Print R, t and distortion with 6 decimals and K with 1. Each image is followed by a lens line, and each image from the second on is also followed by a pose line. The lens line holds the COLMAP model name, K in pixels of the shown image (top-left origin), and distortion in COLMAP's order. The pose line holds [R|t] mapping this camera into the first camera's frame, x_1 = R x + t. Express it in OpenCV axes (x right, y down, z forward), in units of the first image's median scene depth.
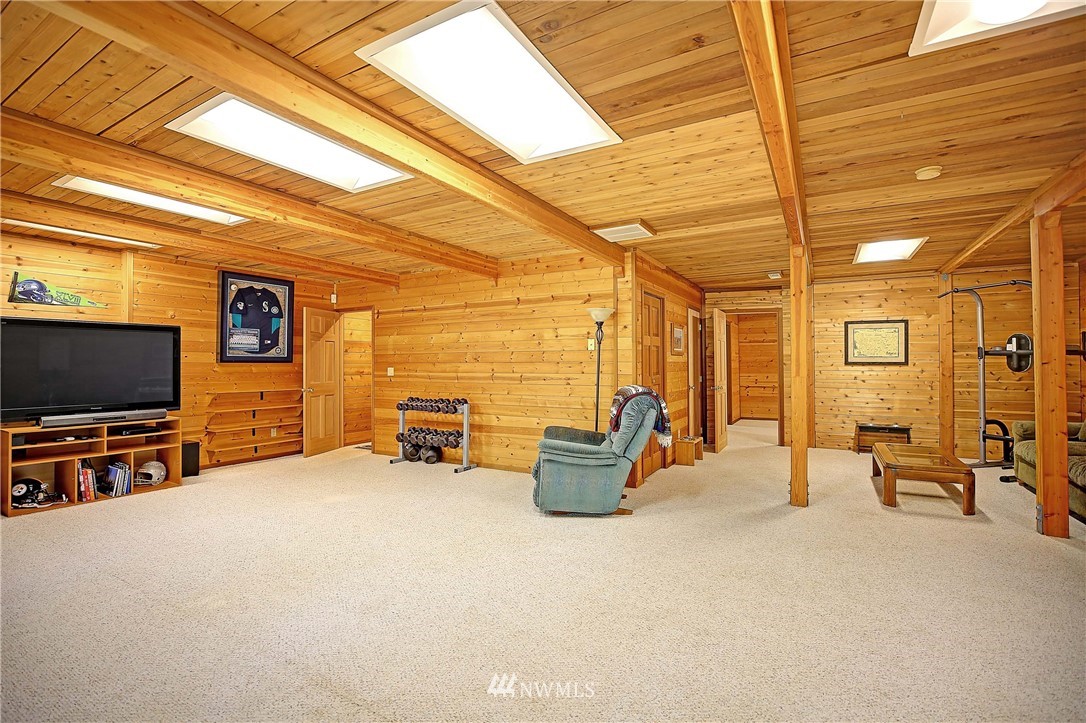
lens RADIAL K [[498.6, 0, 542.3], [0, 498.6, 361.0], [0, 0, 1]] dist [-0.024420, 0.005490]
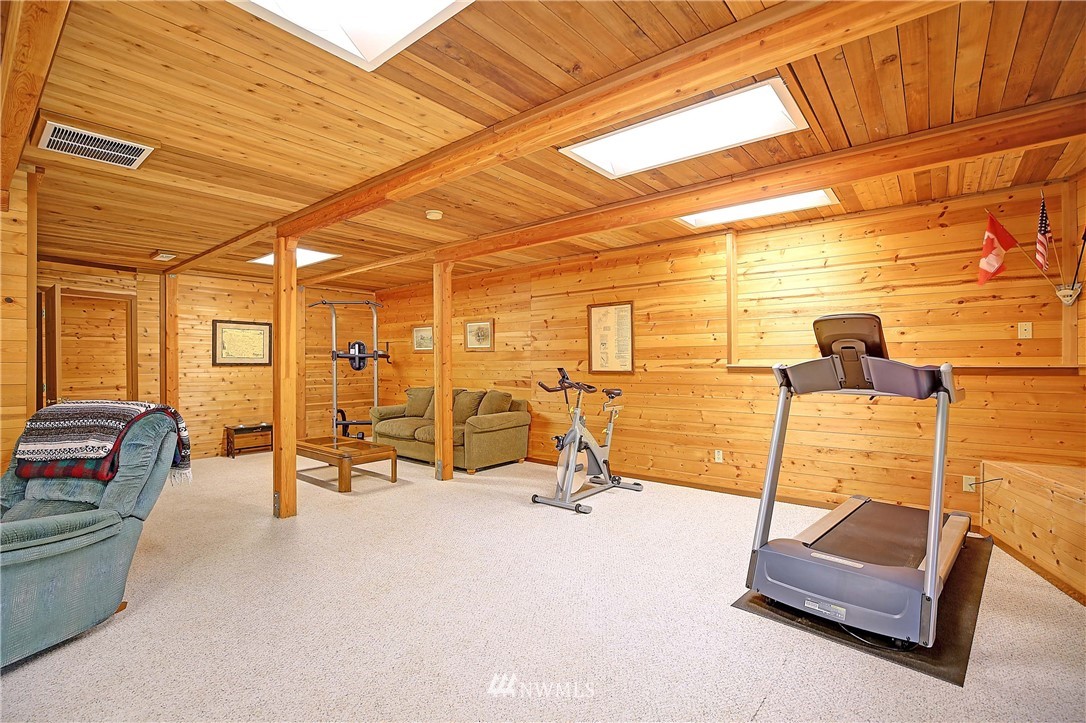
lens RADIAL K [[498.6, 0, 541.1], [0, 498.6, 360.1], [0, 0, 1]] dist [-0.024420, 0.005490]
pose [[0.169453, 0.006593, 0.985516, -0.248513], [-0.001664, 0.999978, -0.006403, 0.001861], [-0.985537, -0.000555, 0.169461, 0.285013]]
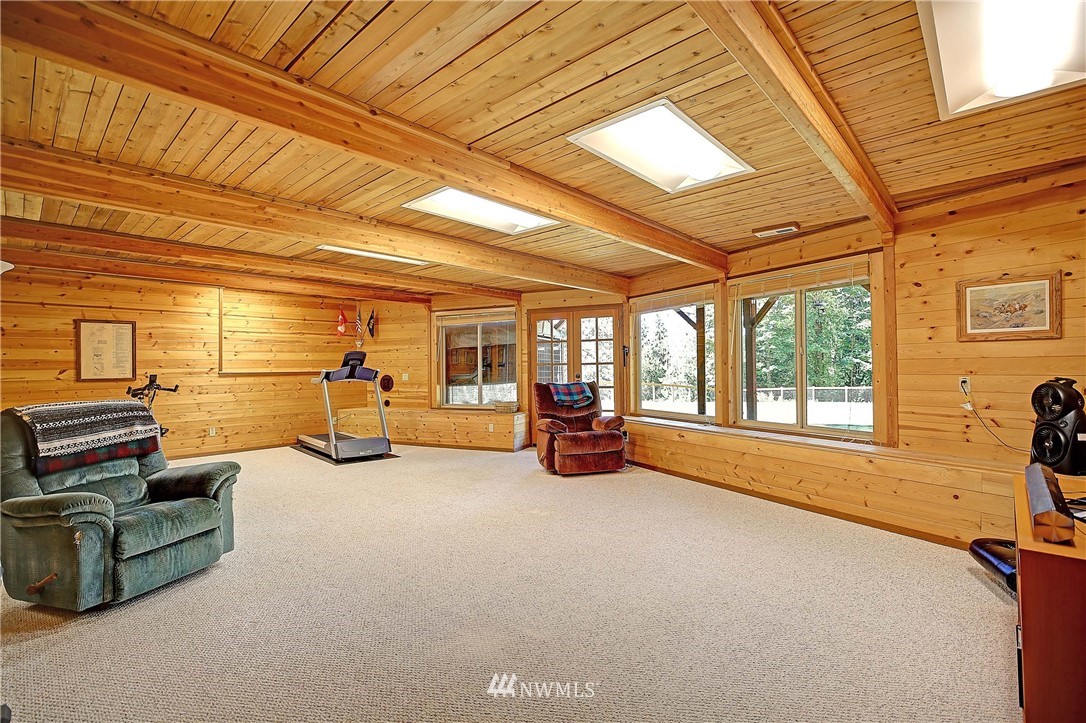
lens RADIAL K [[498.6, 0, 541.9], [0, 498.6, 363.3], [0, 0, 1]] dist [-0.024420, 0.005490]
pose [[-0.976072, 0.016132, 0.216848, -0.476053], [0.013747, 0.999827, -0.012502, 0.009388], [-0.217012, -0.009222, -0.976125, 1.176964]]
